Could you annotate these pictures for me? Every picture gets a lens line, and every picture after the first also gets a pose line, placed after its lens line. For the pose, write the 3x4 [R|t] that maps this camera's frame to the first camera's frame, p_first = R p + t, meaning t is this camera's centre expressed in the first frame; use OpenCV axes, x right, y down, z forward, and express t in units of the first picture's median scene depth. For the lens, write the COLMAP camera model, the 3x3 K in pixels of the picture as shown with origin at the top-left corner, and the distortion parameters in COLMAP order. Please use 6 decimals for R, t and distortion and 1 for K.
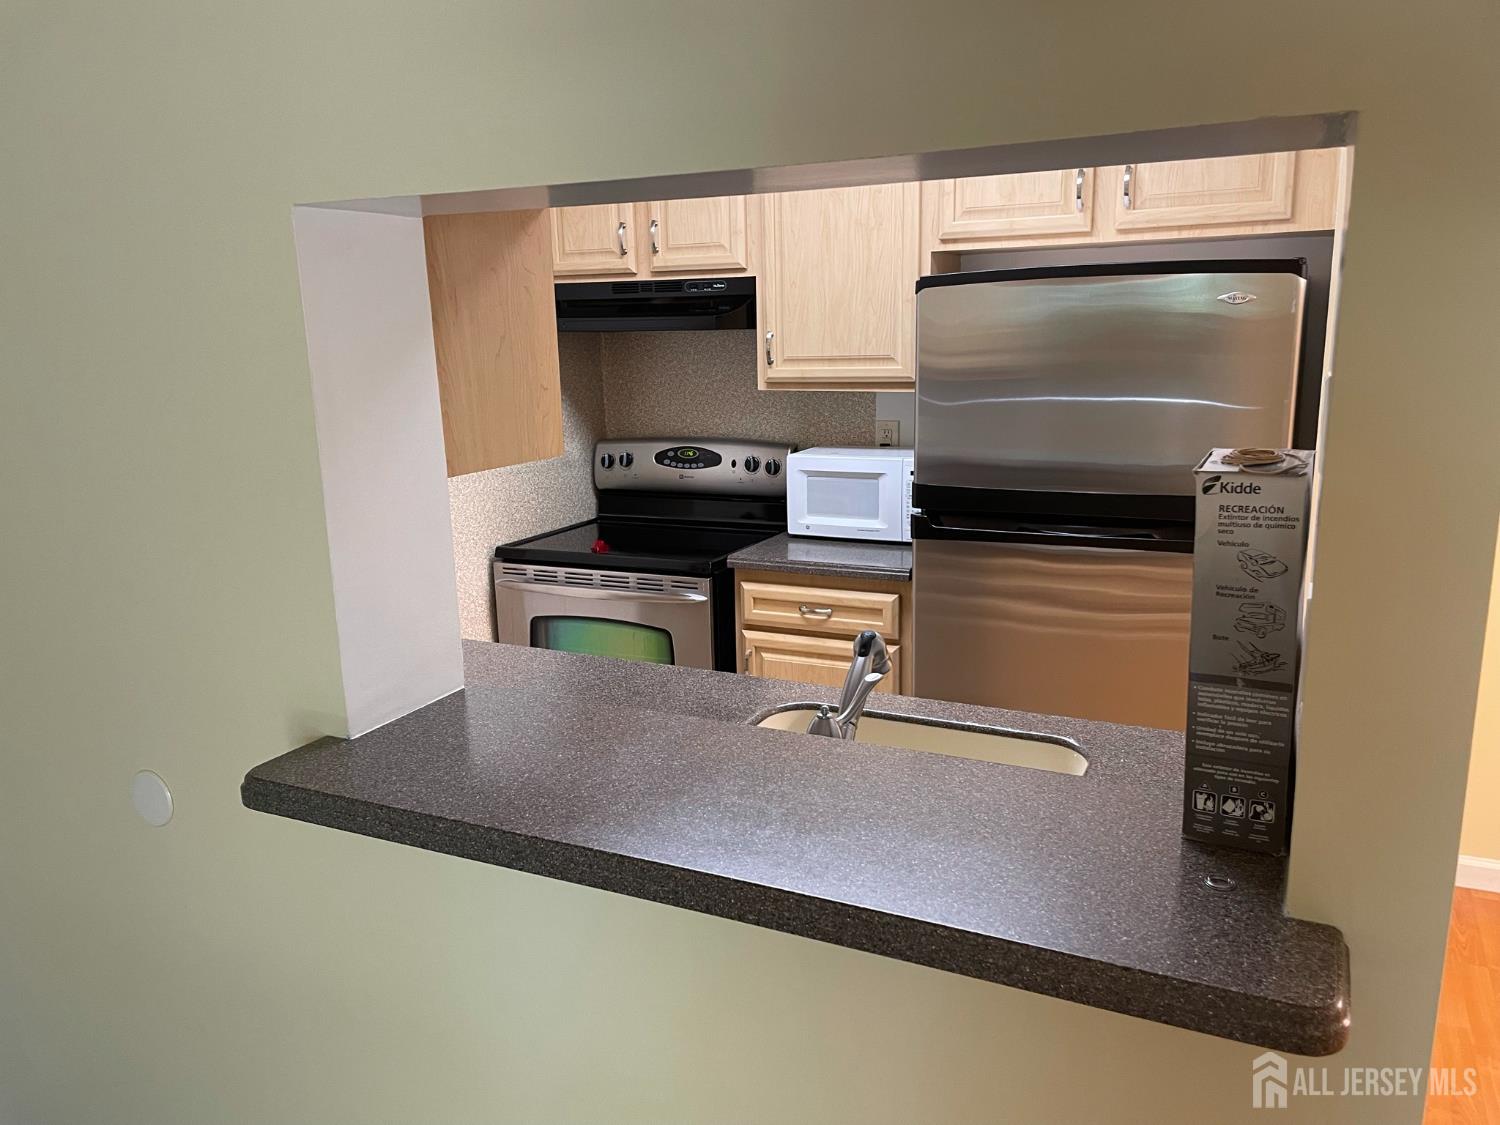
lens RADIAL K [[1136.0, 0, 744.7], [0, 1136.0, 571.8], [0, 0, 1]] dist [0.083733, -0.108561]
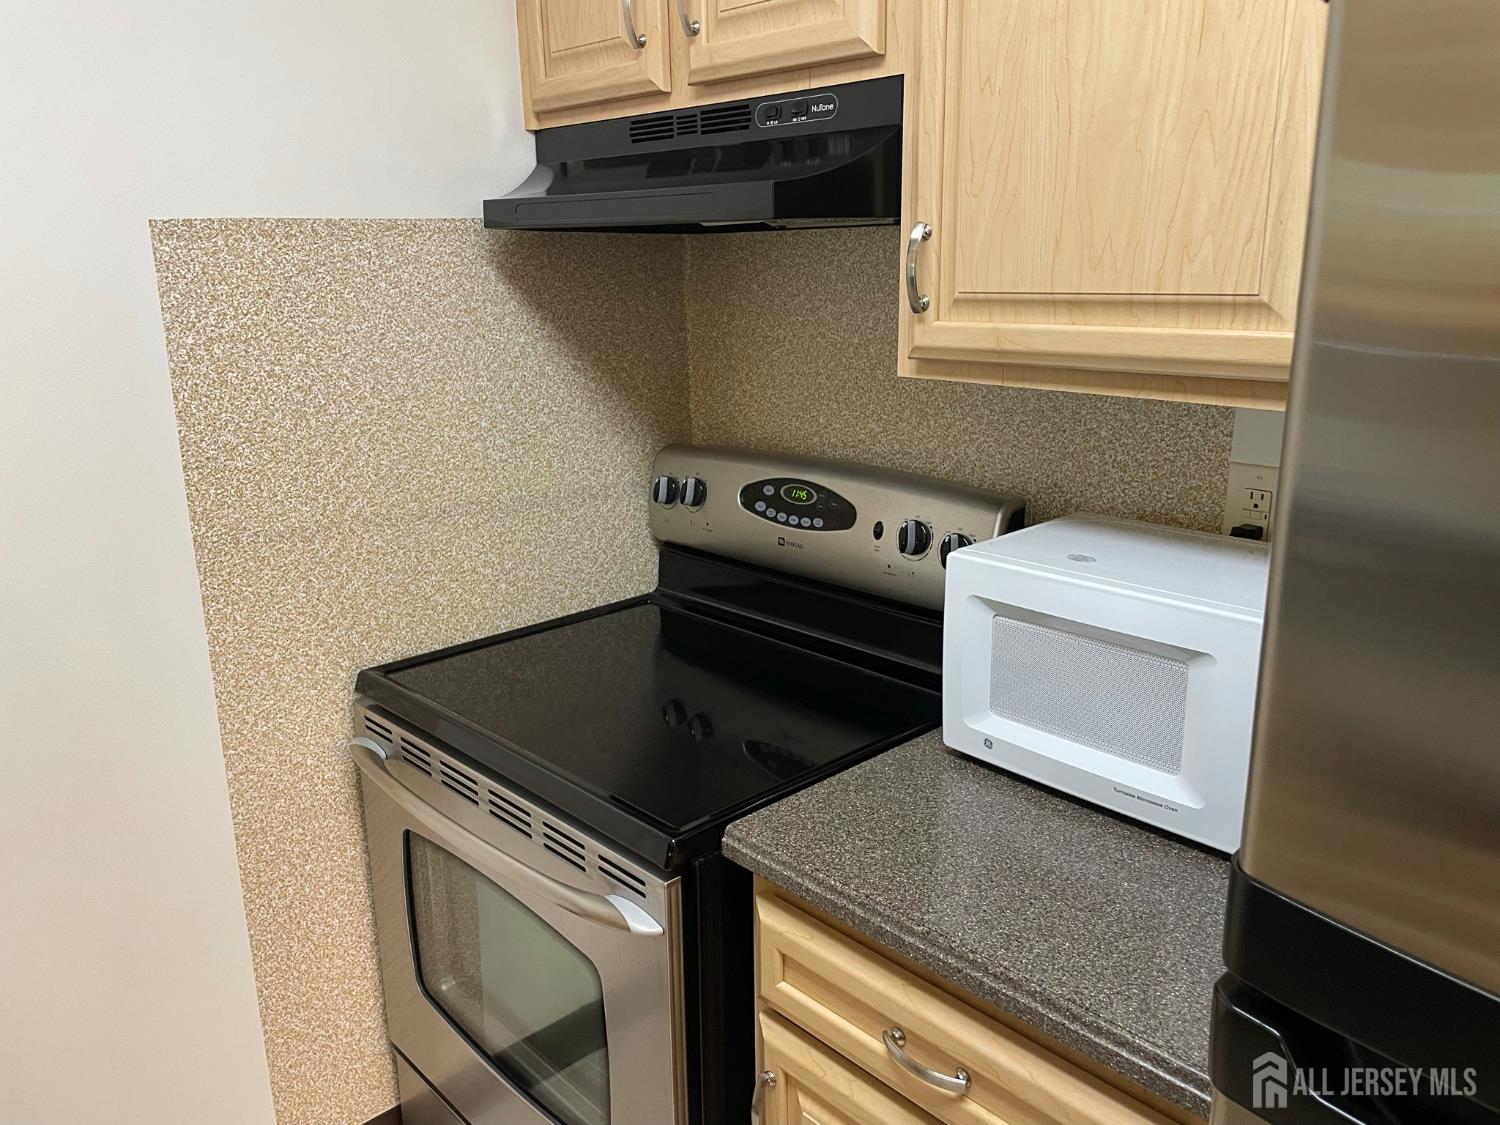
lens RADIAL K [[1136.0, 0, 751.0], [0, 1136.0, 555.3], [0, 0, 1]] dist [0.083733, -0.108561]
pose [[0.934544, 0.097907, -0.342114, 0.102702], [-0.080291, 0.994629, 0.065318, -0.116724], [0.346672, -0.033574, 0.937385, 0.595677]]
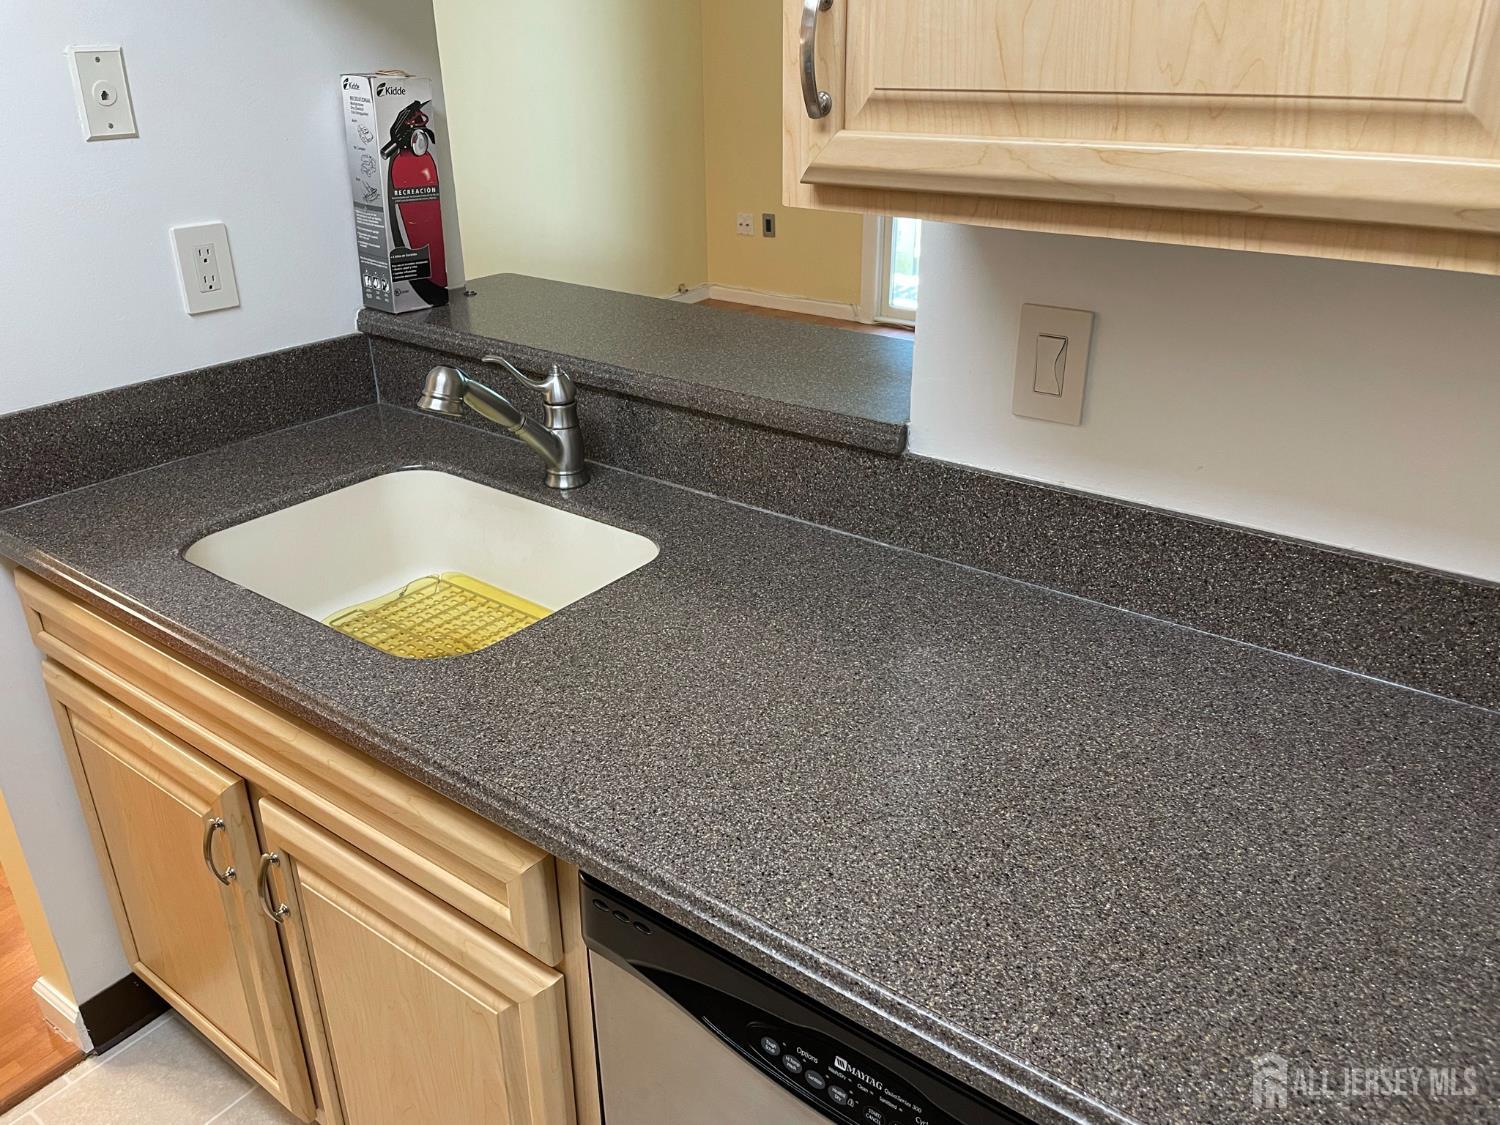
lens RADIAL K [[1136.0, 0, 749.3], [0, 1136.0, 554.8], [0, 0, 1]] dist [0.083733, -0.108561]
pose [[0.983526, 0.091957, -0.155628, 0.056144], [-0.057565, 0.975448, 0.212574, -0.130649], [0.171355, -0.200113, 0.964672, 0.677217]]
